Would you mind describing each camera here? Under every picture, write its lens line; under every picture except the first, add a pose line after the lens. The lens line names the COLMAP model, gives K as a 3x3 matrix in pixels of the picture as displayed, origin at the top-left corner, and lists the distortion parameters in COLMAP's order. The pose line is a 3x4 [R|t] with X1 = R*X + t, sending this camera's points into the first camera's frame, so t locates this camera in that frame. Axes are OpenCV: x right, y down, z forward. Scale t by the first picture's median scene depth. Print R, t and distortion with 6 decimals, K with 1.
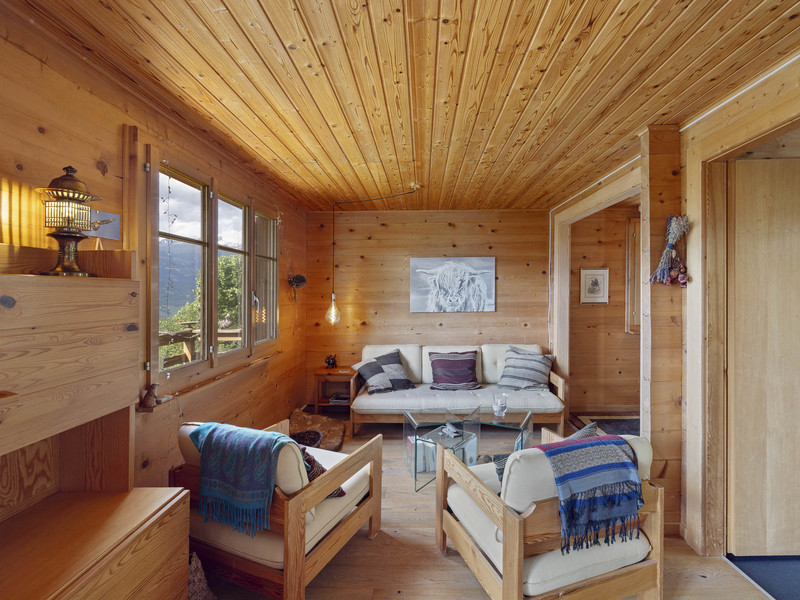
lens RADIAL K [[381.2, 0, 405.0], [0, 381.2, 290.3], [0, 0, 1]] dist [0.000823, 0.000252]
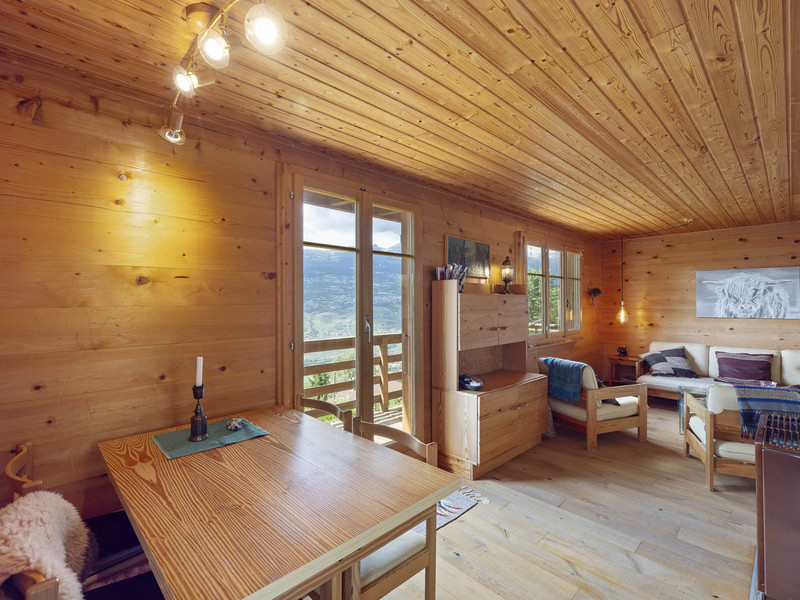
lens RADIAL K [[381.2, 0, 405.0], [0, 381.2, 290.3], [0, 0, 1]] dist [0.000823, 0.000252]
pose [[0.732835, -0.013985, -0.680262, 0.166878], [0.000116, 0.999791, -0.020430, -0.001618], [0.680406, 0.014893, 0.732684, -0.527158]]
